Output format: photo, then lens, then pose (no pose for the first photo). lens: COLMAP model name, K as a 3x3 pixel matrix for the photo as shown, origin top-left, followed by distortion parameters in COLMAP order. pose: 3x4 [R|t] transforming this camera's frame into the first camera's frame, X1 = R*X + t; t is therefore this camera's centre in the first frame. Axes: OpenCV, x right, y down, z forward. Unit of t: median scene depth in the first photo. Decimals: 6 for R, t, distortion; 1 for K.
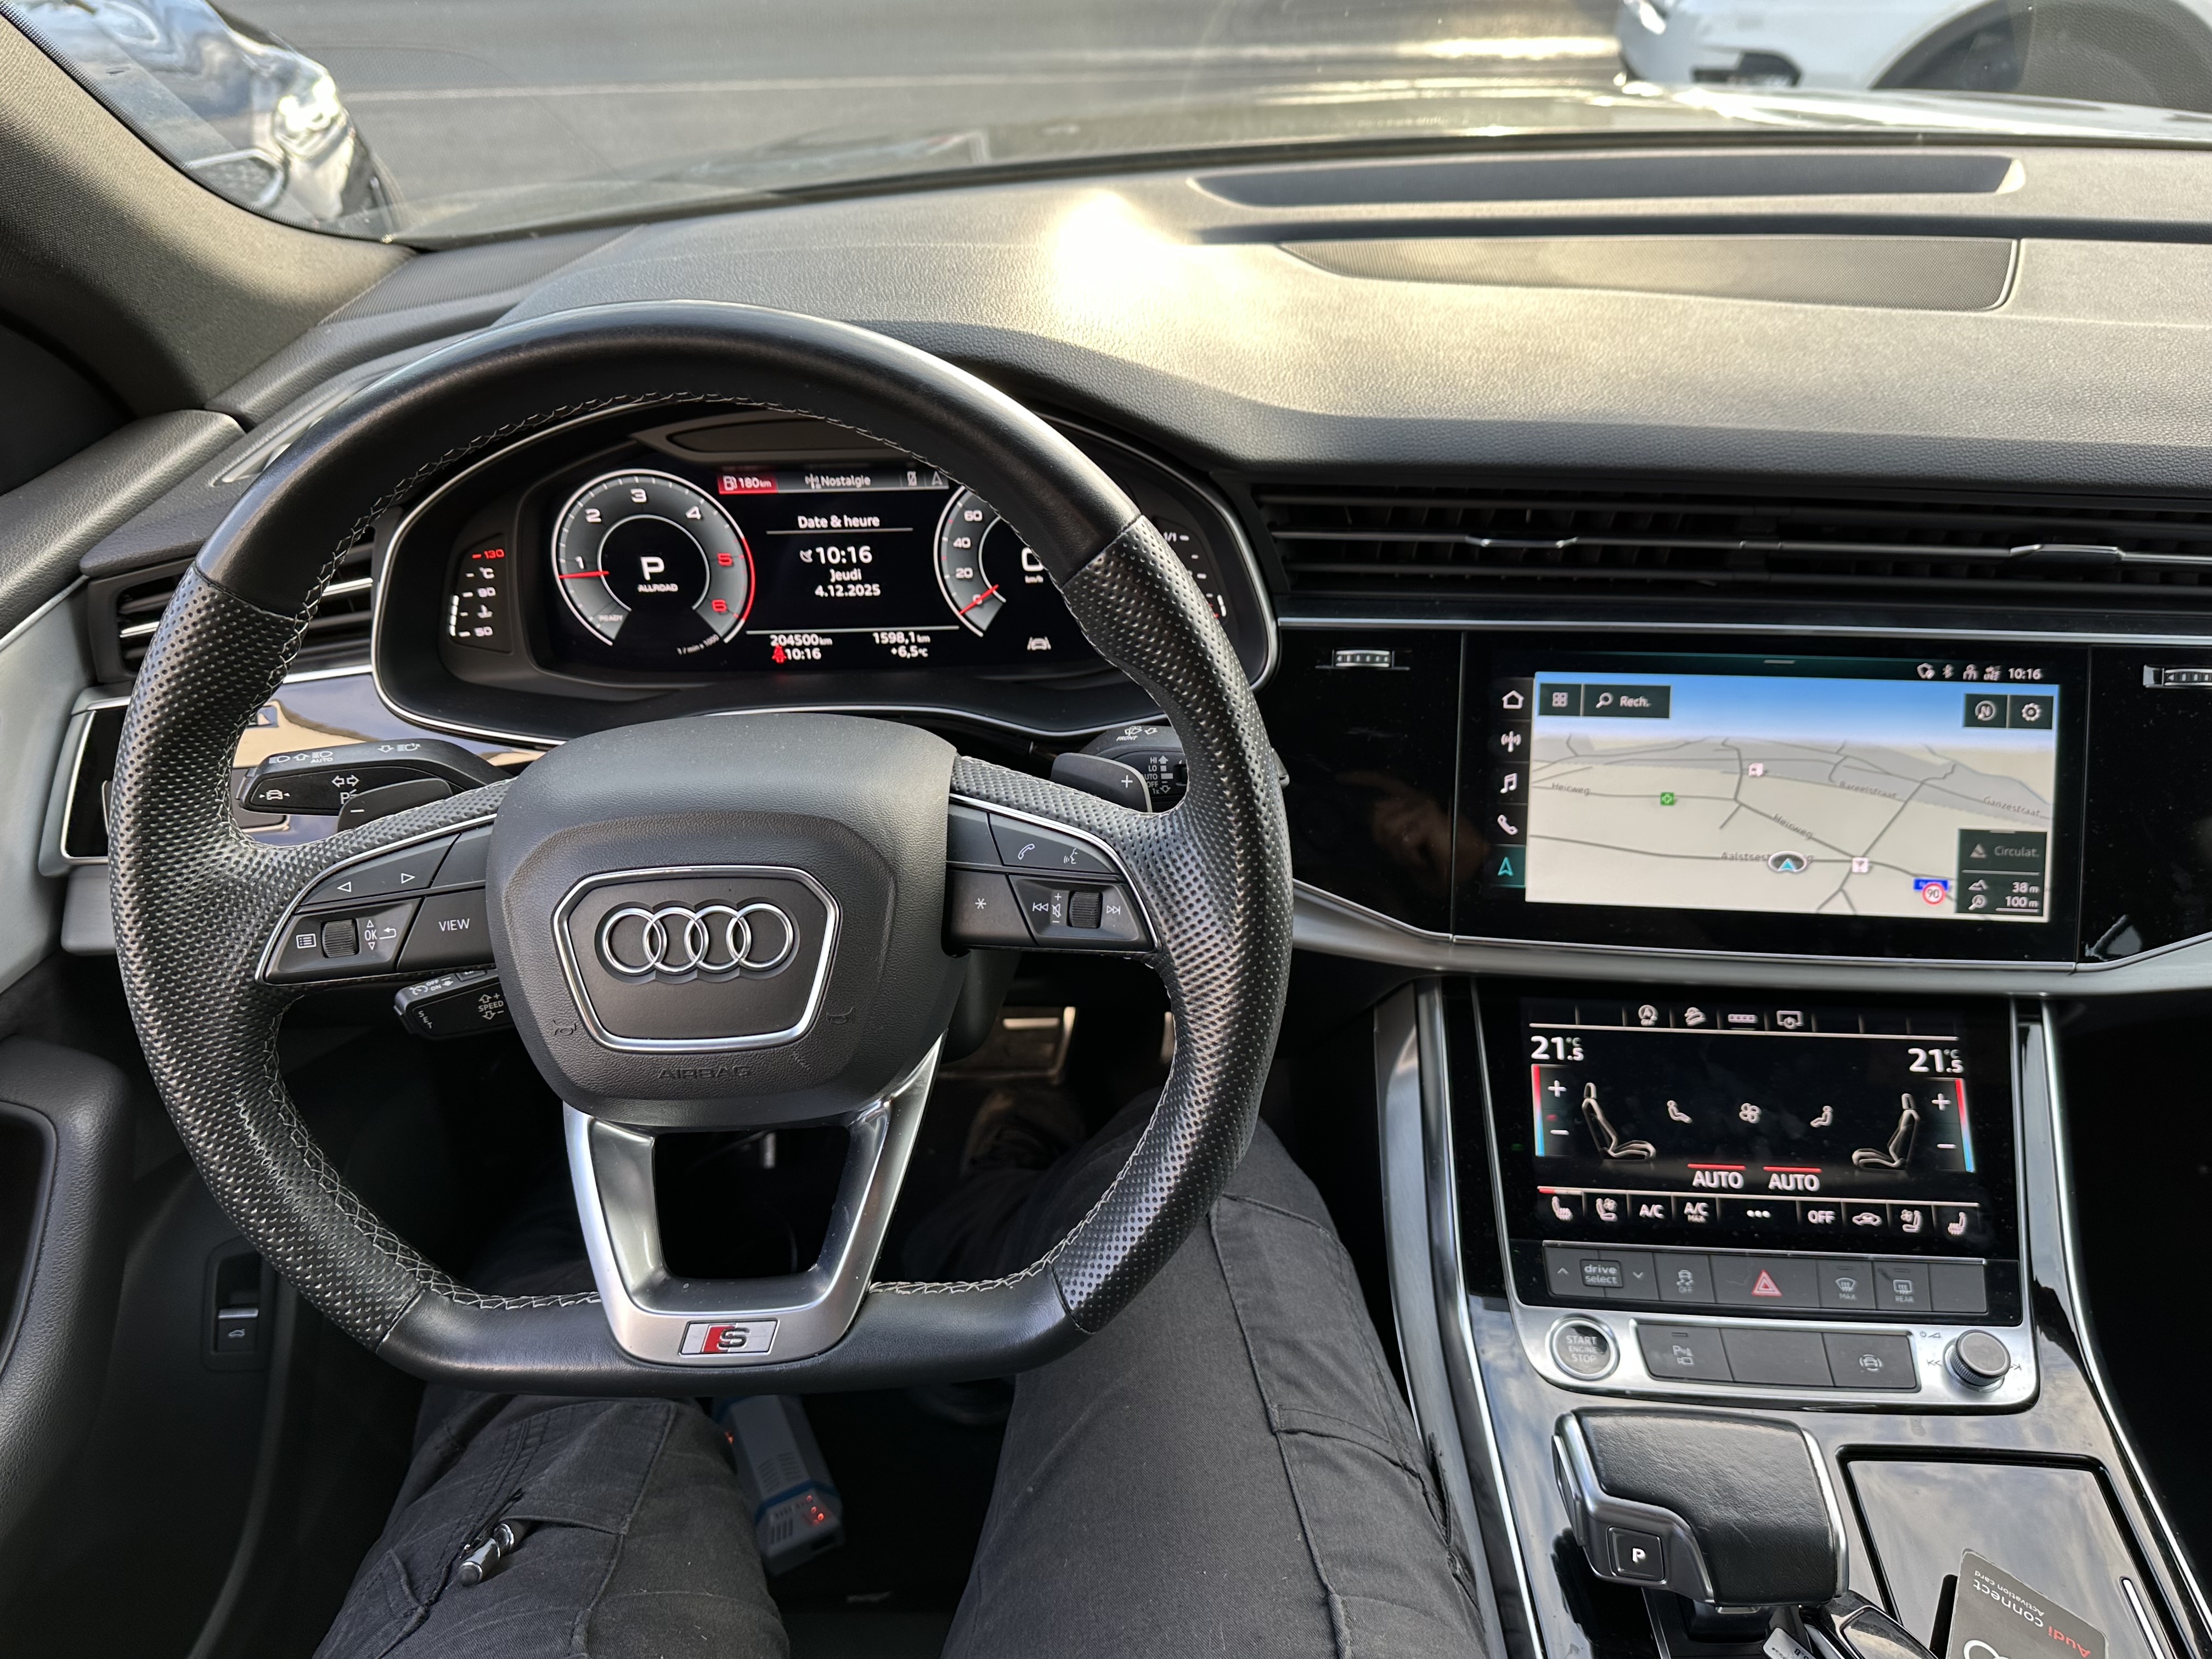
lens RADIAL K [[1549.8, 0, 1117.0], [0, 1549.8, 848.0], [0, 0, 1]] dist [0.027467, -0.038428]
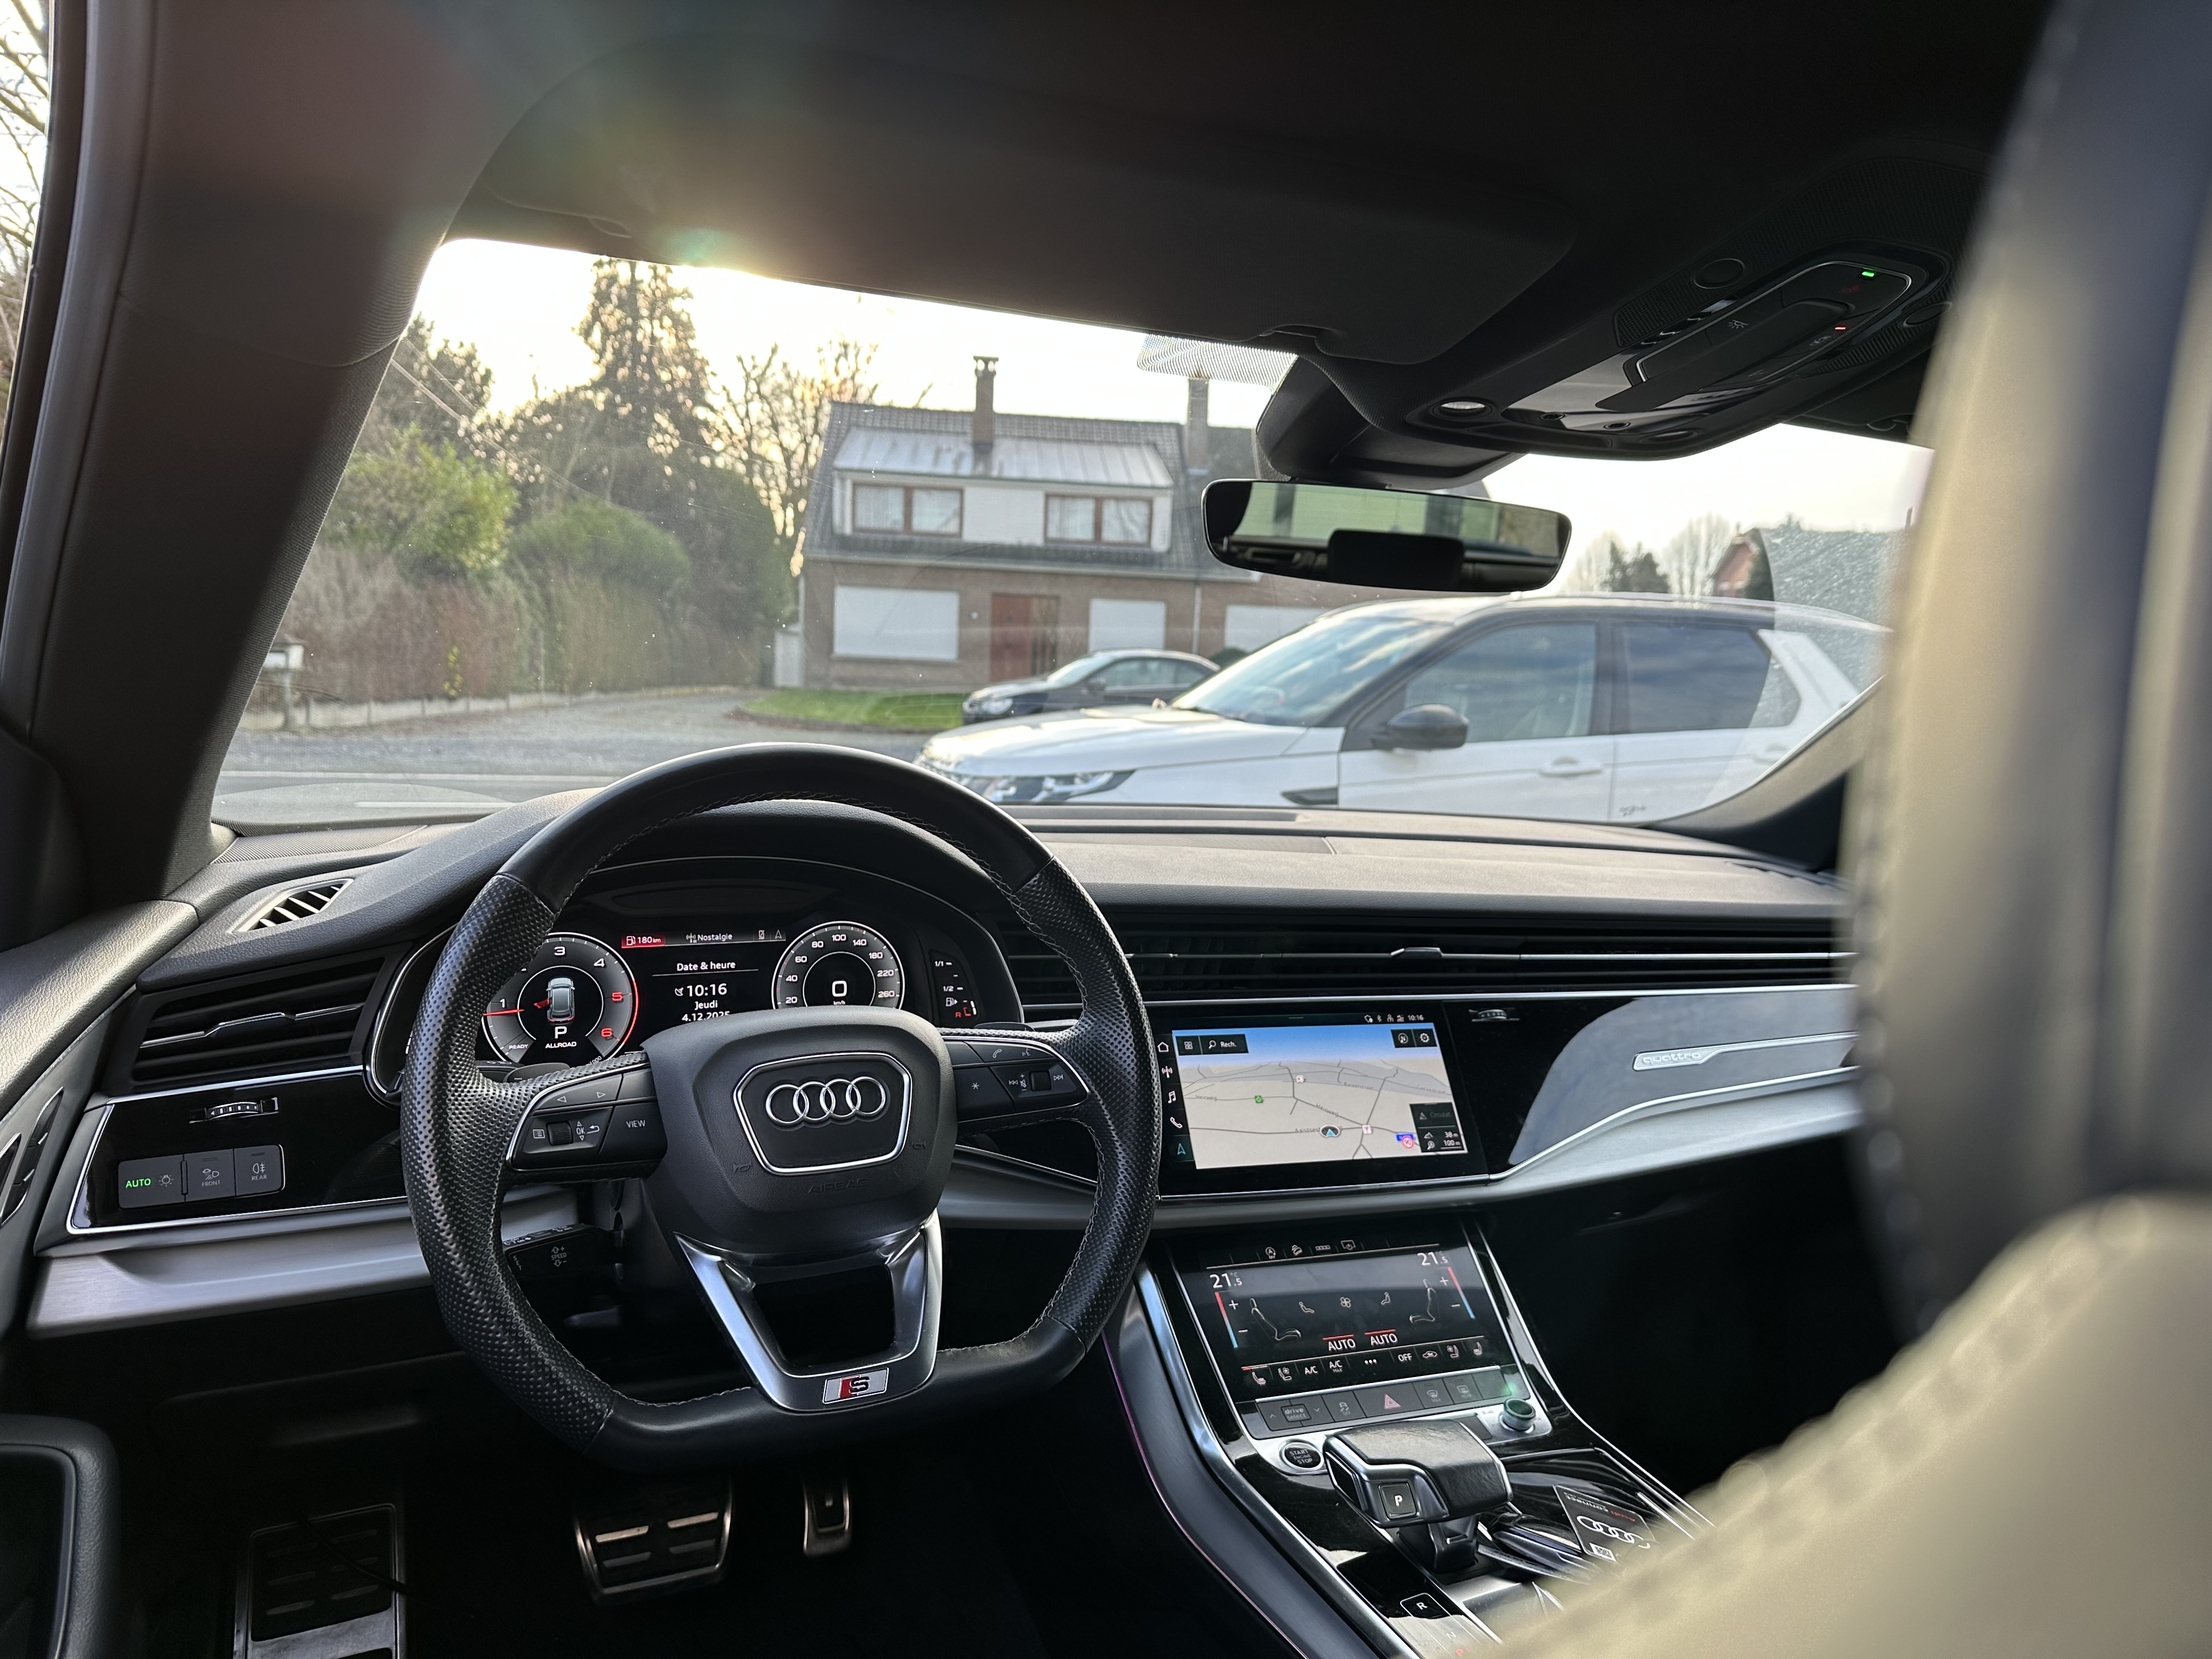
lens RADIAL K [[1549.8, 0, 1126.8], [0, 1549.8, 808.8], [0, 0, 1]] dist [0.027467, -0.038428]
pose [[0.891914, 0.031770, 0.451088, -0.491037], [0.196457, 0.871252, -0.449806, 0.388700], [-0.407301, 0.489807, 0.770840, -0.334843]]
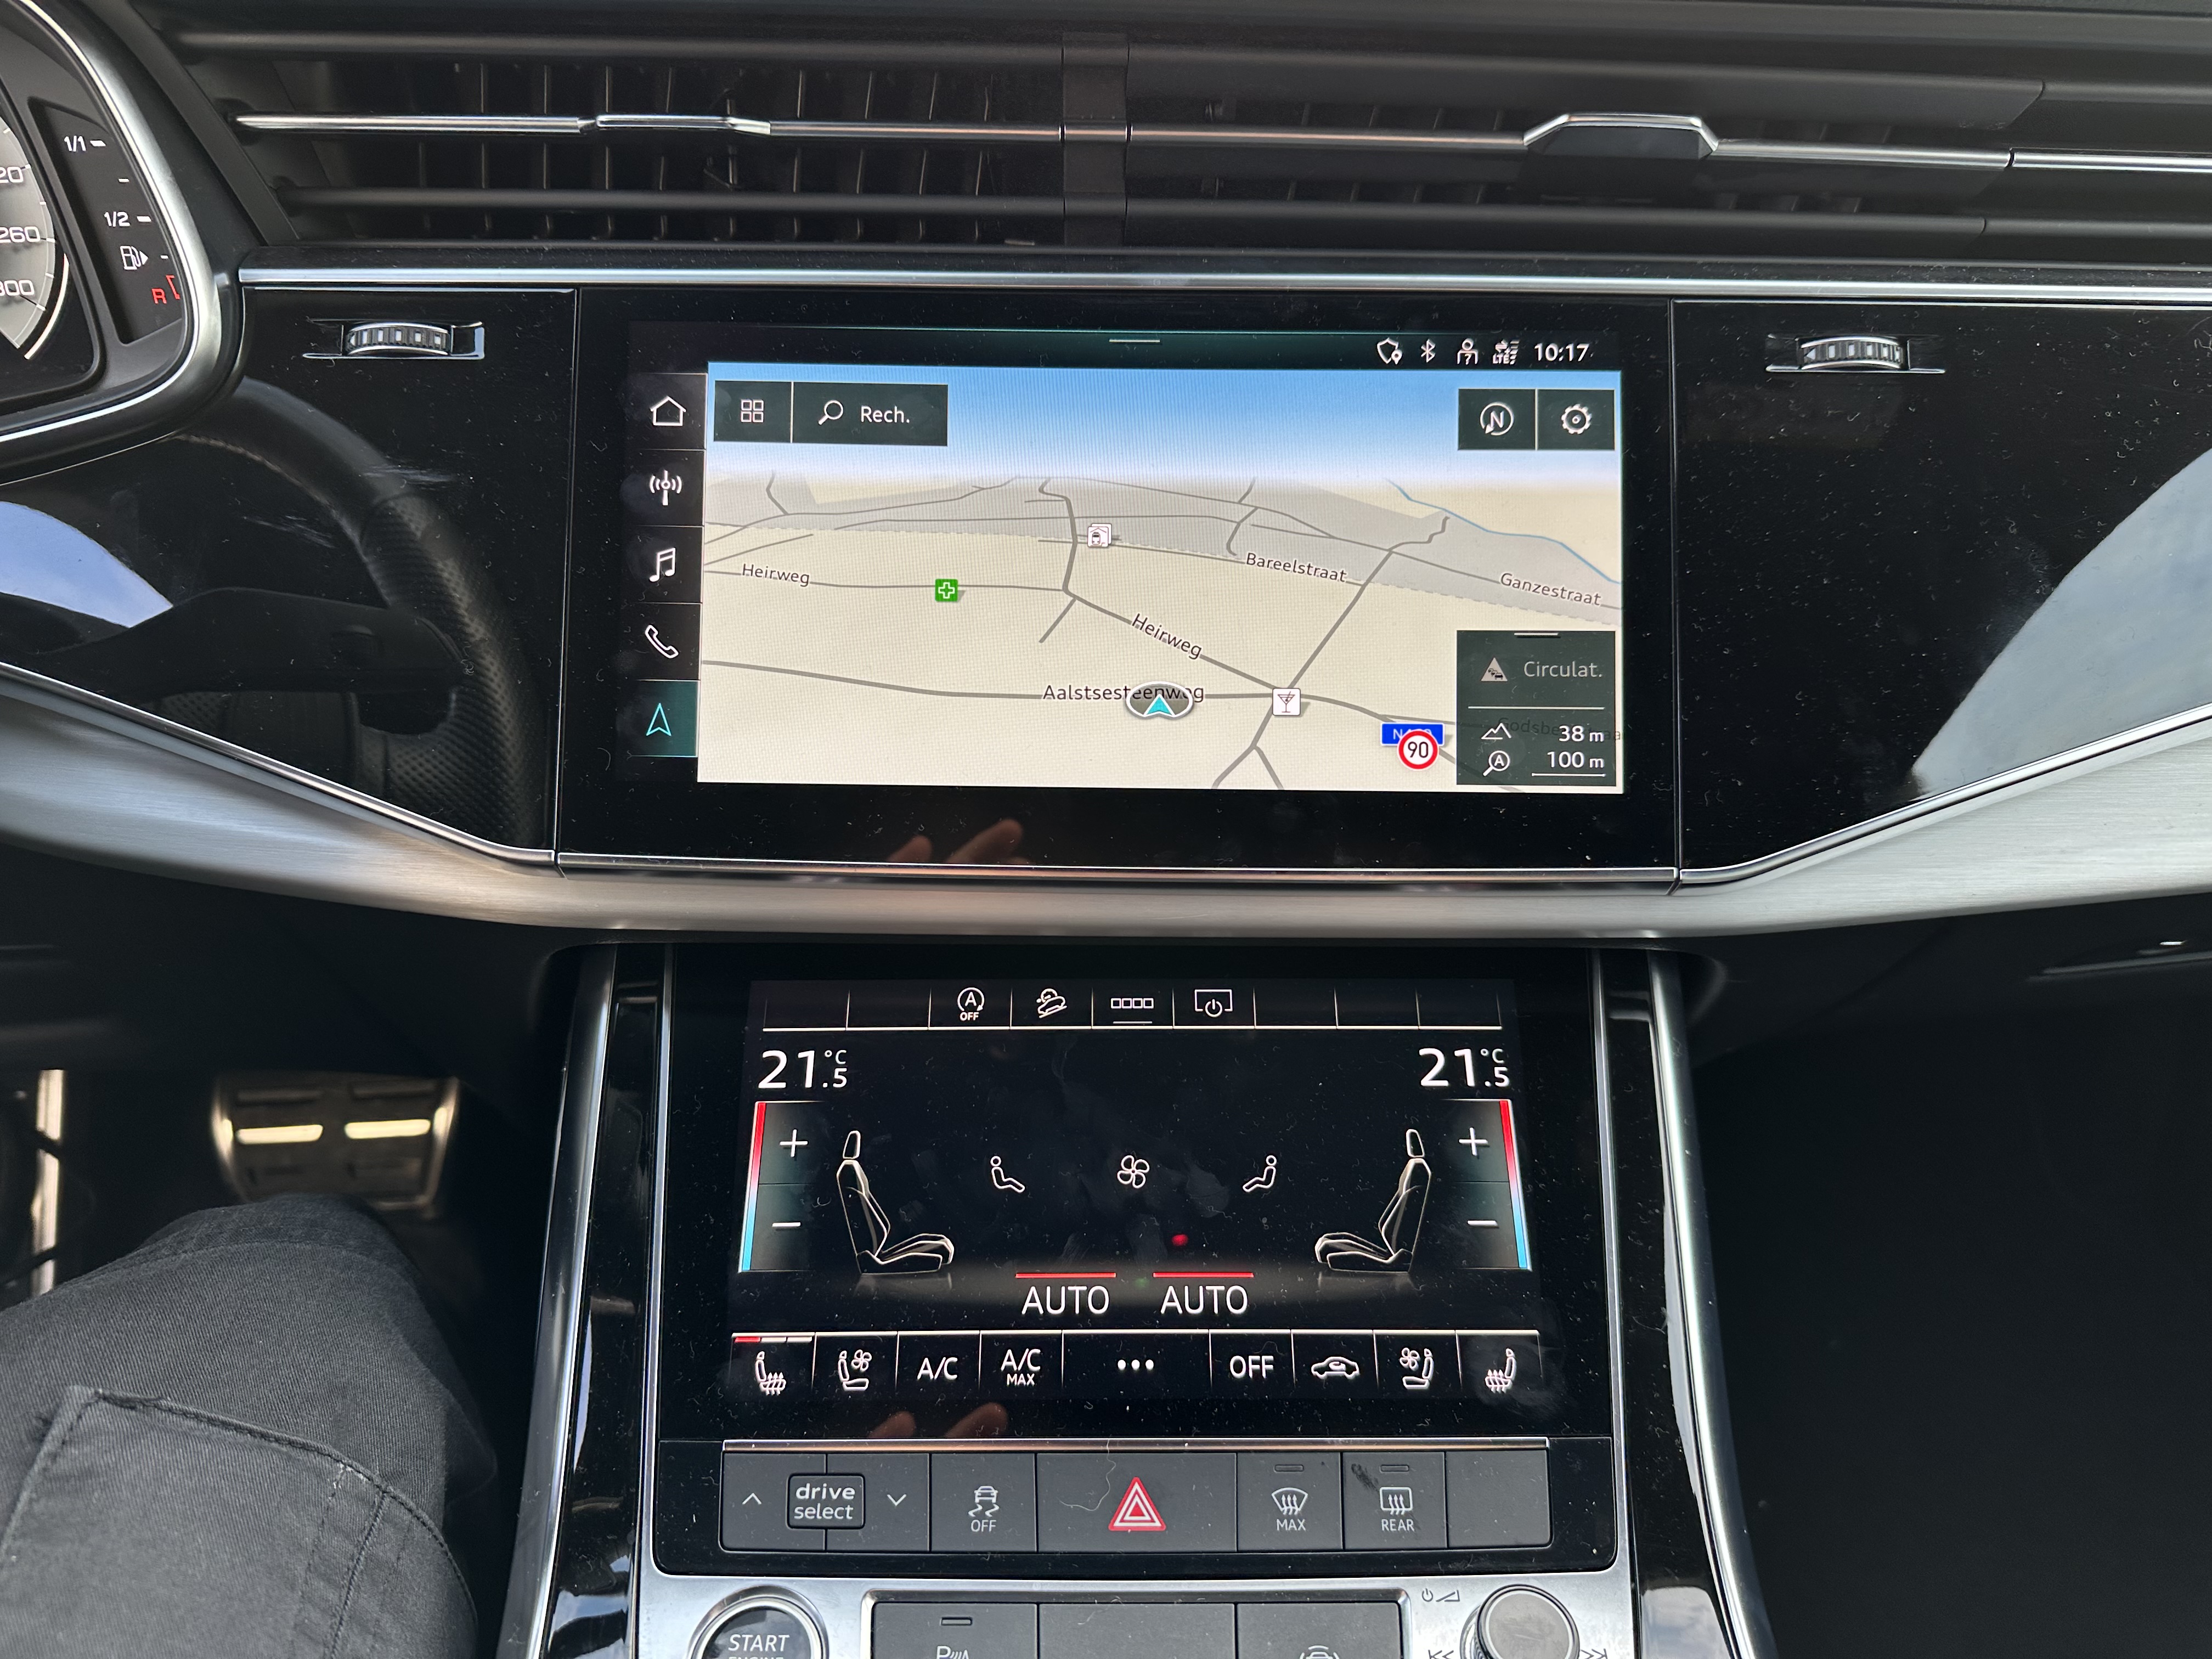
lens RADIAL K [[1549.8, 0, 1116.7], [0, 1549.8, 841.9], [0, 0, 1]] dist [0.027467, -0.038428]
pose [[0.996710, -0.014597, 0.079728, 0.352617], [0.022024, 0.995414, -0.093086, 0.103481], [-0.078004, 0.094536, 0.992461, 0.444816]]
